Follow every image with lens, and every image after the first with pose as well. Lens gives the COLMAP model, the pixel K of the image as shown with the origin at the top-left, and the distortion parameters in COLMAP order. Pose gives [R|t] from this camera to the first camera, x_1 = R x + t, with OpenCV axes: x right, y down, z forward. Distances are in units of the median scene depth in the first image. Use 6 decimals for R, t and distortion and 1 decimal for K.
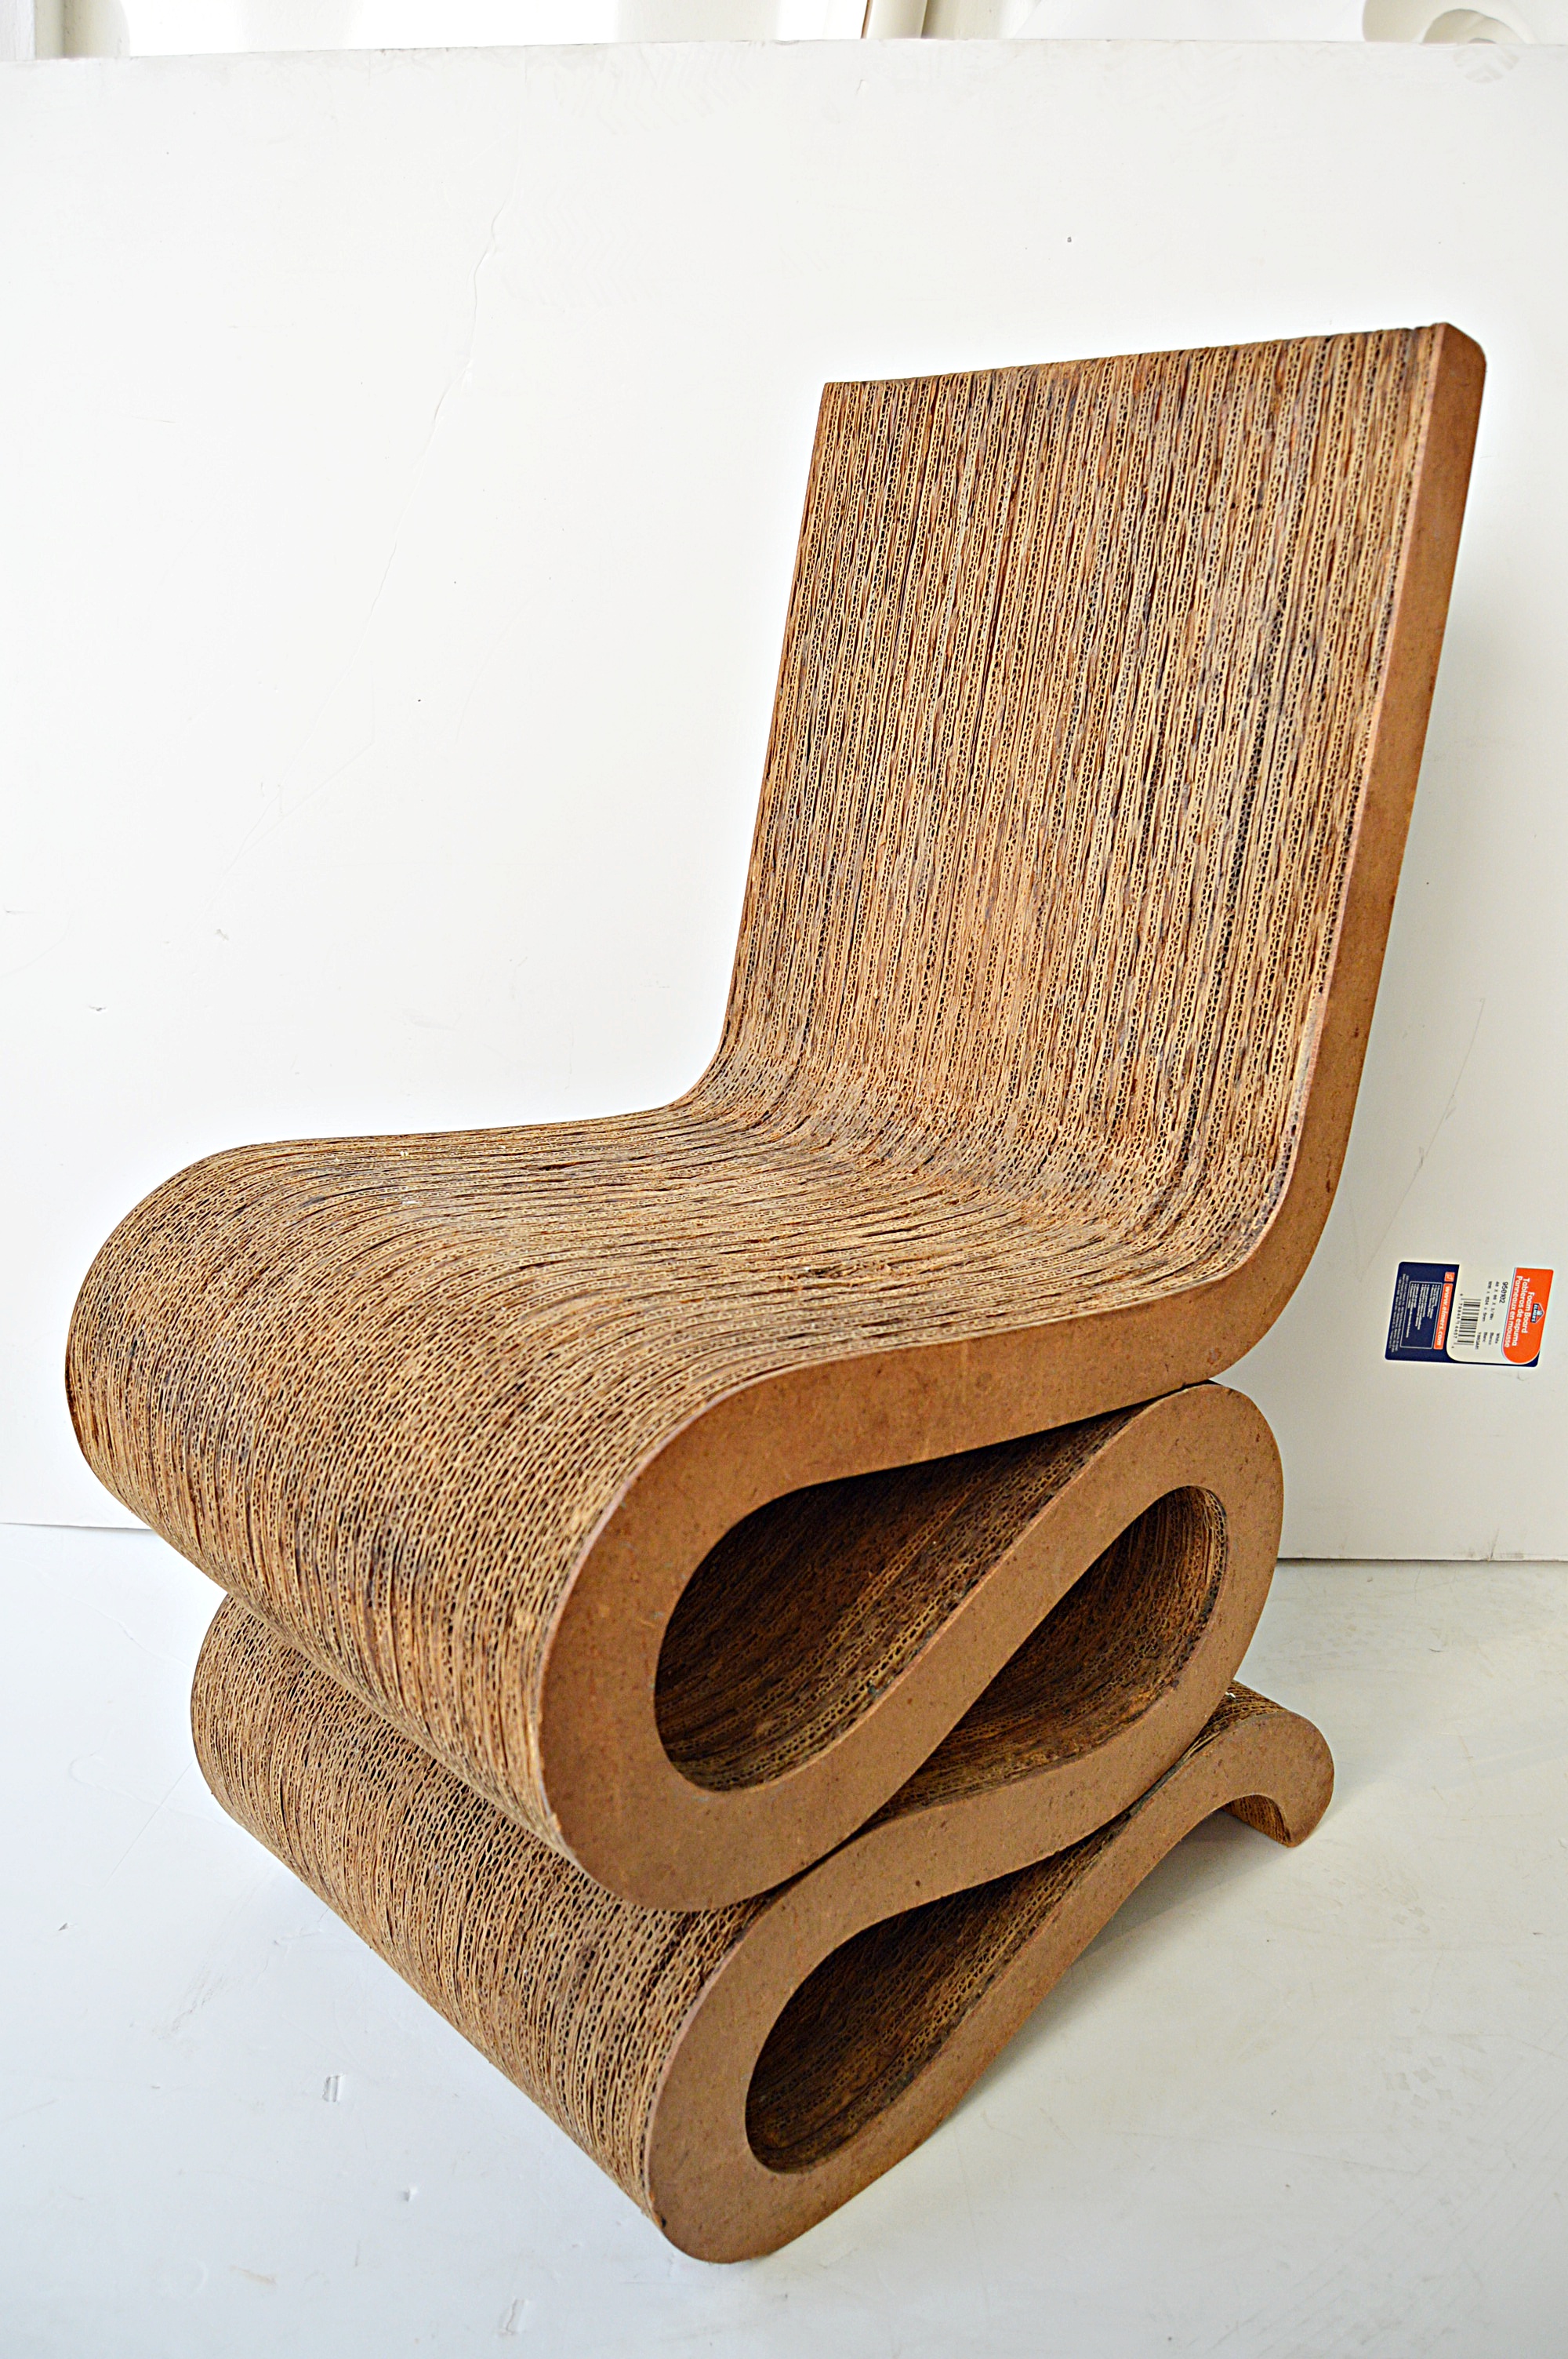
lens RADIAL K [[1882.6, 0, 782.5], [0, 1882.6, 1209.6], [0, 0, 1]] dist [-0.095767, 0.037579]
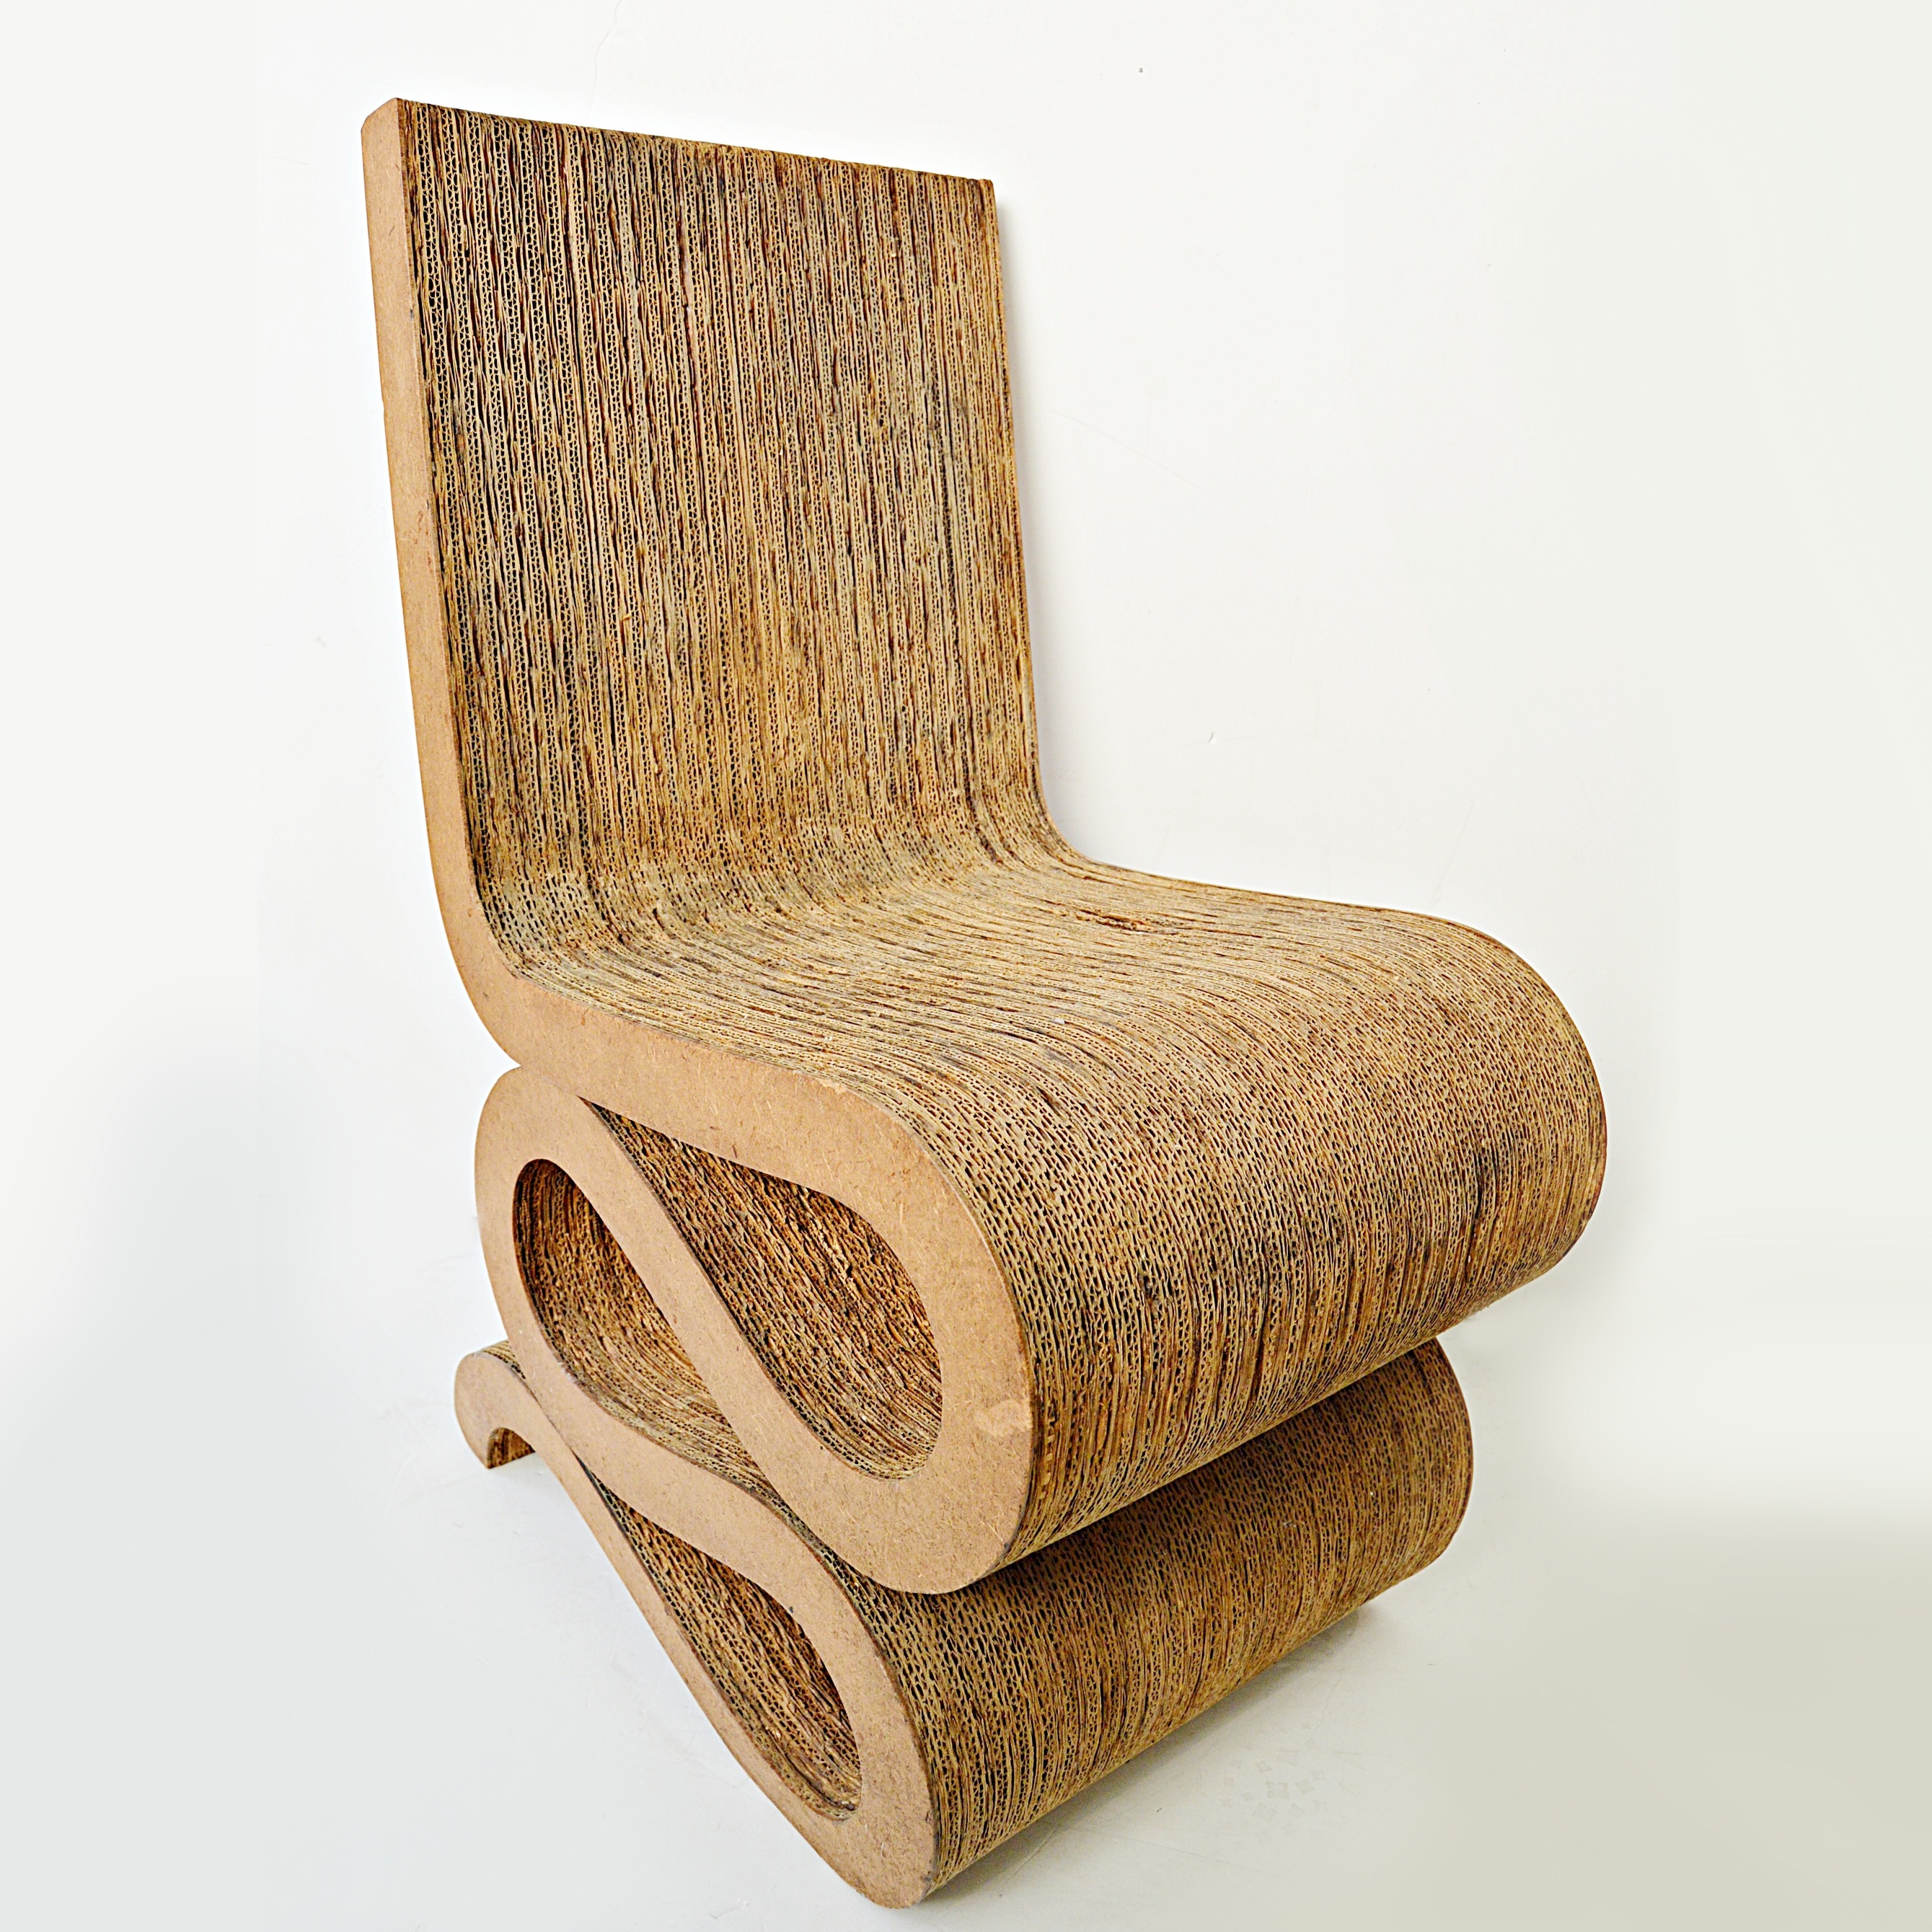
lens RADIAL K [[1705.5, 0, 986.6], [0, 1705.5, 956.1], [0, 0, 1]] dist [-0.106885, 0.049354]
pose [[0.031399, -0.321893, 0.946255, -0.944783], [0.264977, 0.915528, 0.302648, -0.287630], [-0.963743, 0.241233, 0.114041, 0.881714]]
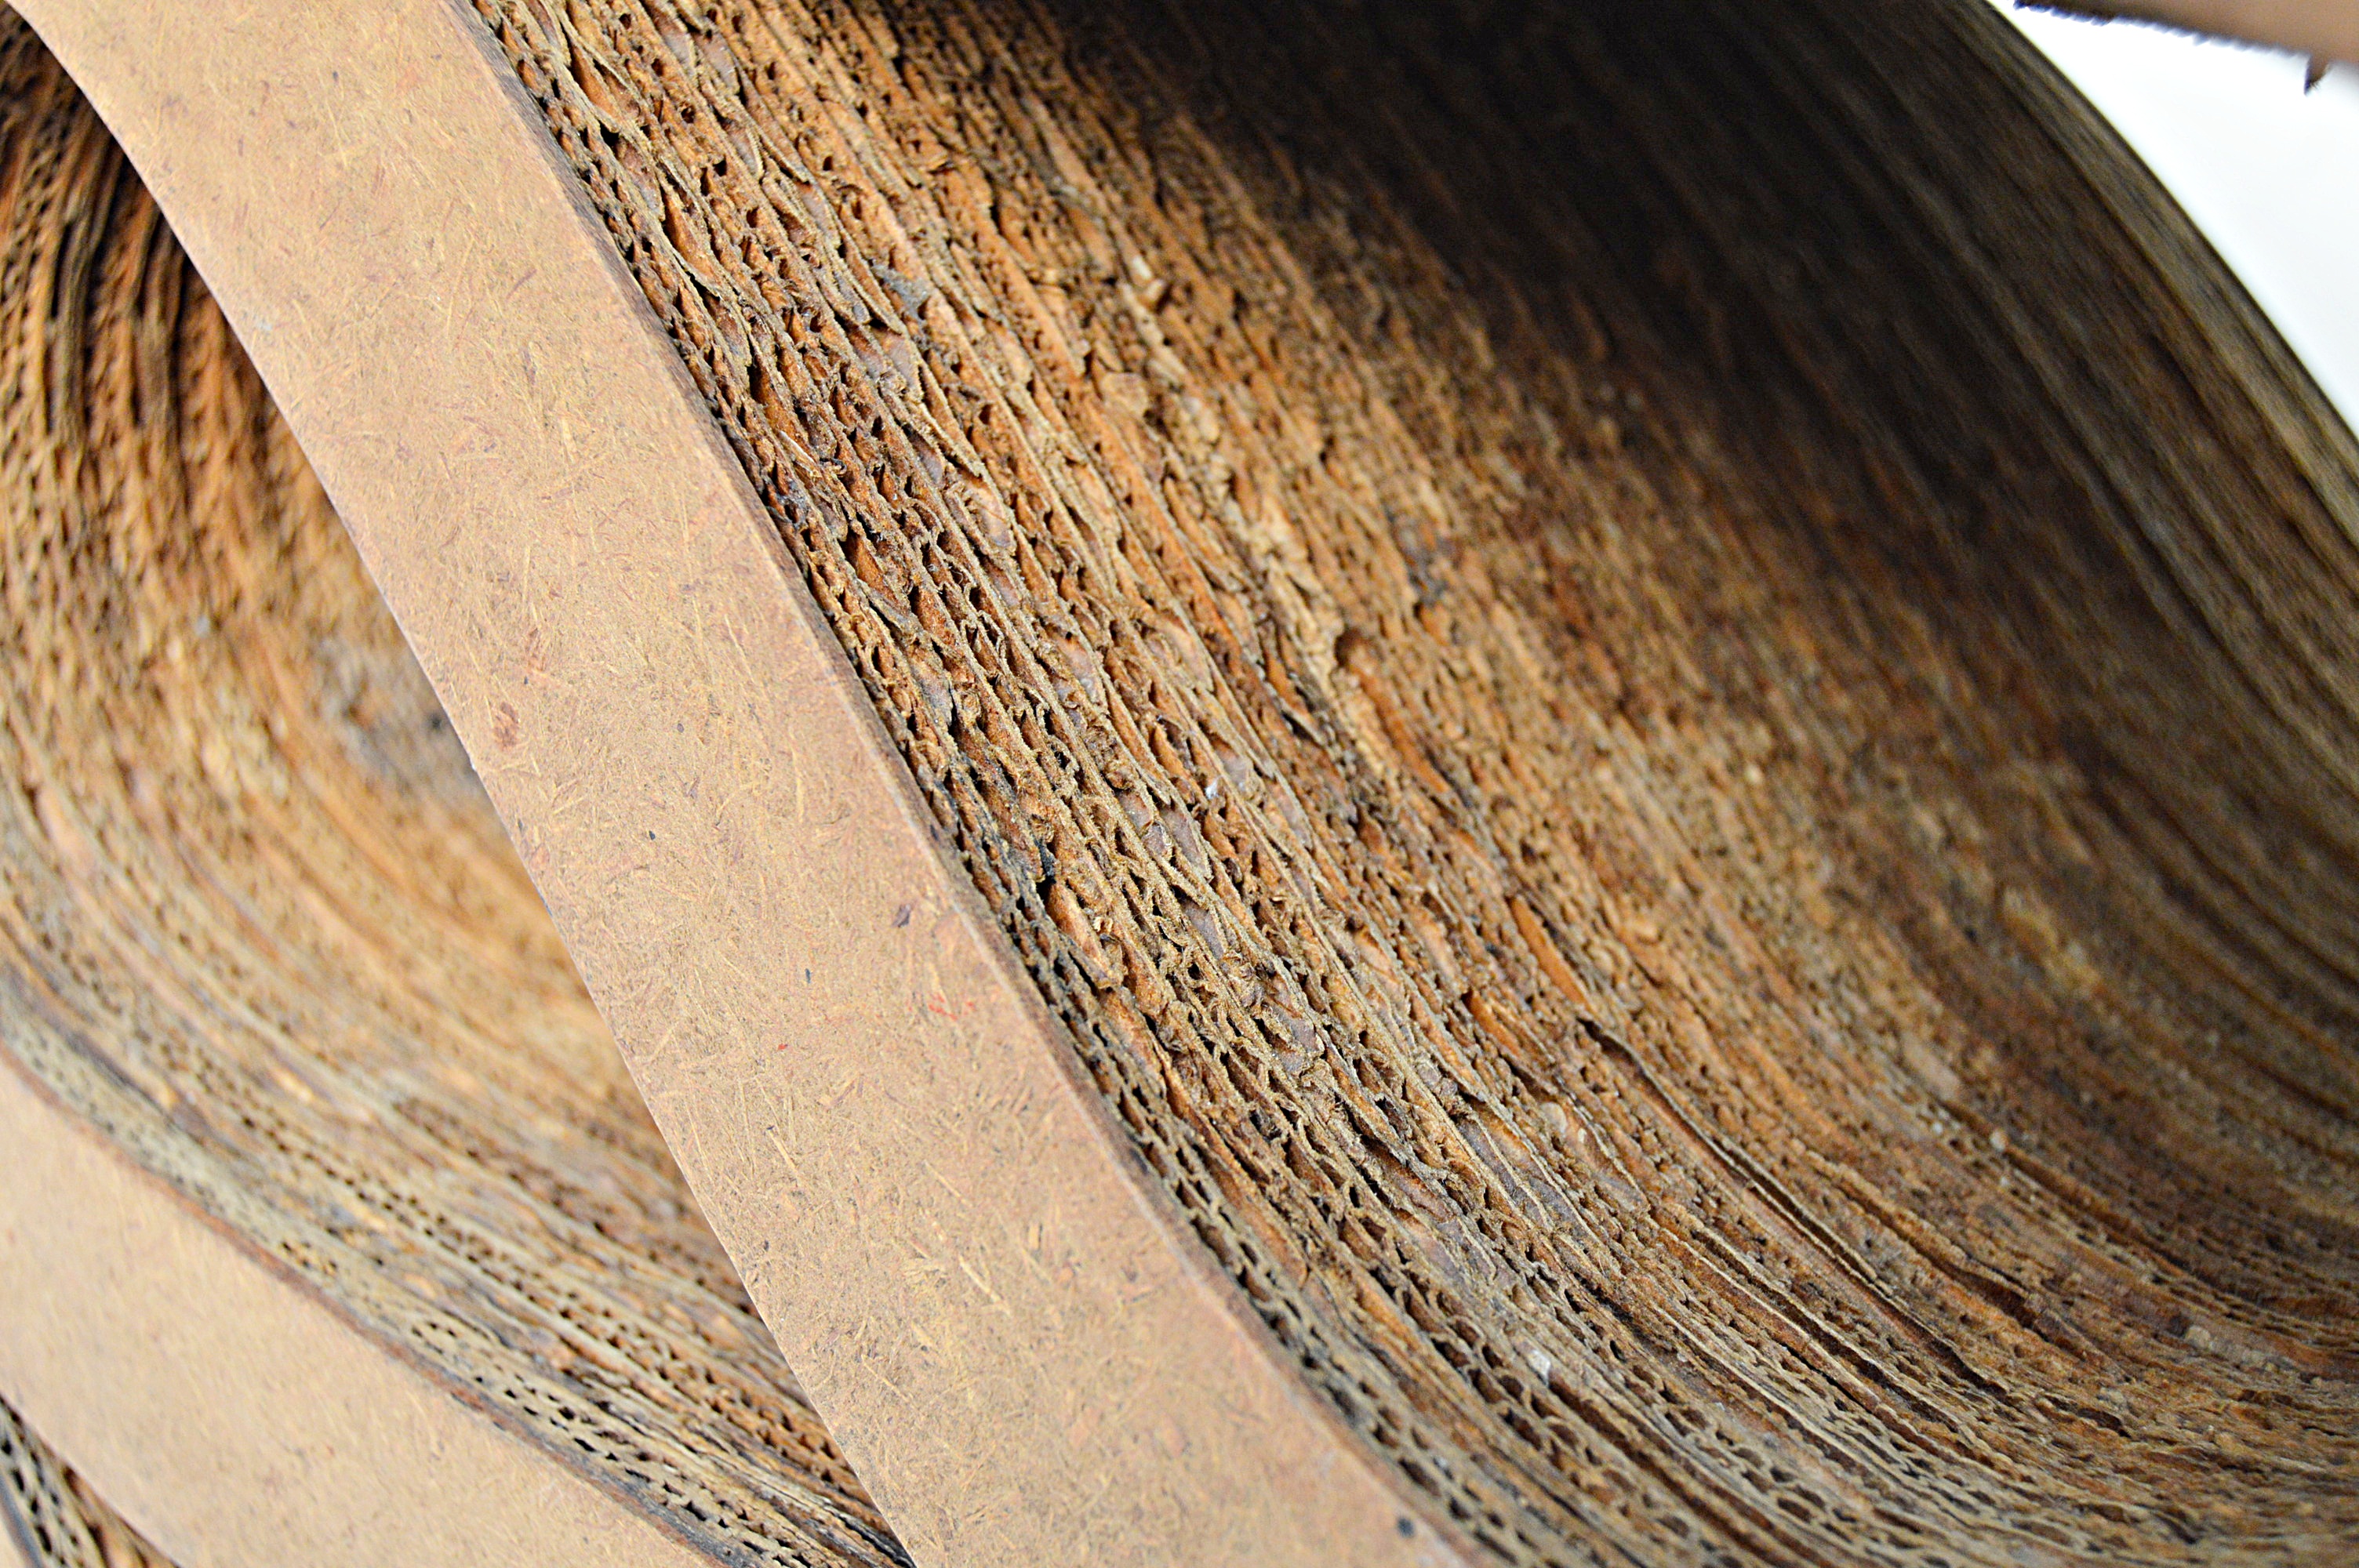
lens RADIAL K [[2815.9, 0, 1179.5], [0, 2815.9, 784.0], [0, 0, 1]] dist [-0.077629, 0.046622]
pose [[-0.085500, -0.461201, 0.883167, -0.463079], [0.024644, 0.885163, 0.464629, -0.029604], [-0.996033, 0.061491, -0.064315, 1.125423]]
